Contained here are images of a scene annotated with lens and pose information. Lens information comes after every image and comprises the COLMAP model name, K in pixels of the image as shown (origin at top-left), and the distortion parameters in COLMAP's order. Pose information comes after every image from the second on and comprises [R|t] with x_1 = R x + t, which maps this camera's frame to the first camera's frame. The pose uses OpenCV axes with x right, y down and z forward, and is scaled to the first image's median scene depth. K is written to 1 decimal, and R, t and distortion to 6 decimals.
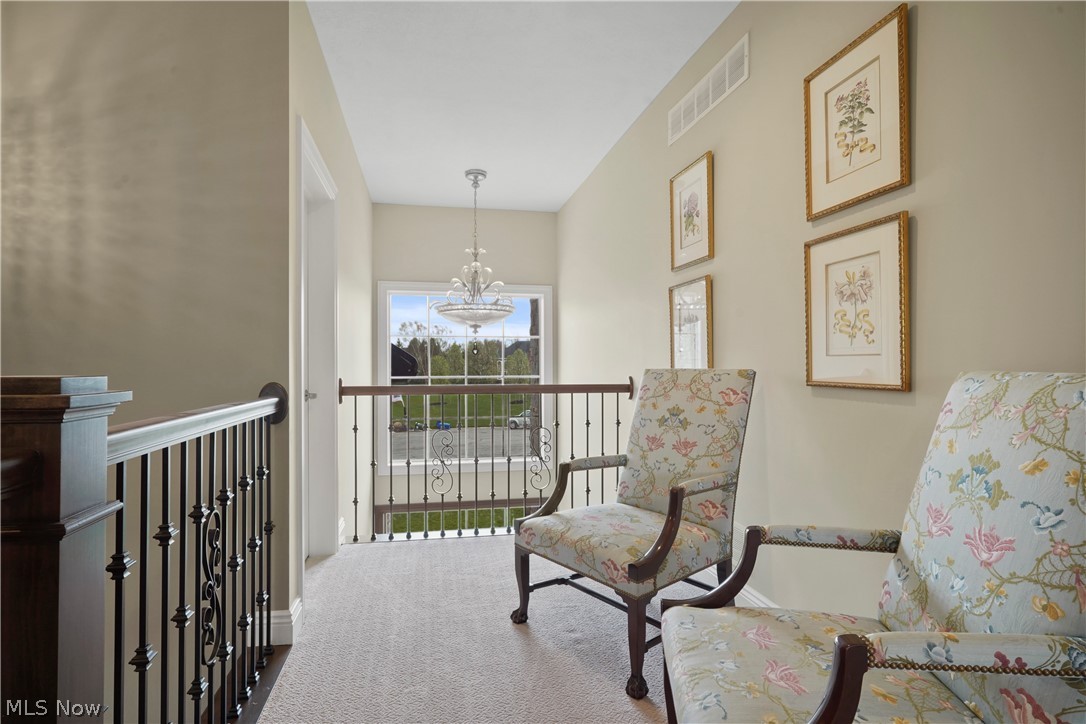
lens RADIAL K [[566.1, 0, 542.7], [0, 566.1, 360.2], [0, 0, 1]] dist [-0.004063, 0.001222]
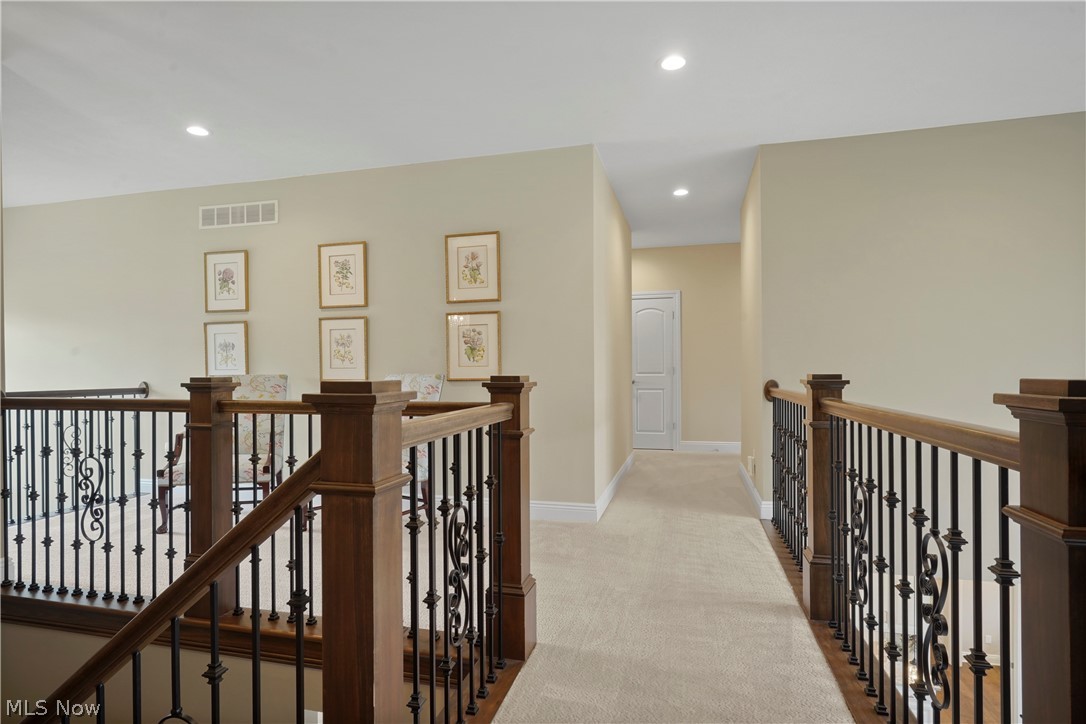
lens RADIAL K [[566.1, 0, 542.5], [0, 566.1, 367.7], [0, 0, 1]] dist [-0.004063, 0.001222]
pose [[0.447916, 0.002601, 0.894072, -1.250297], [-0.000415, 0.999996, -0.002701, -0.003324], [-0.894076, 0.000839, 0.447915, -0.876888]]
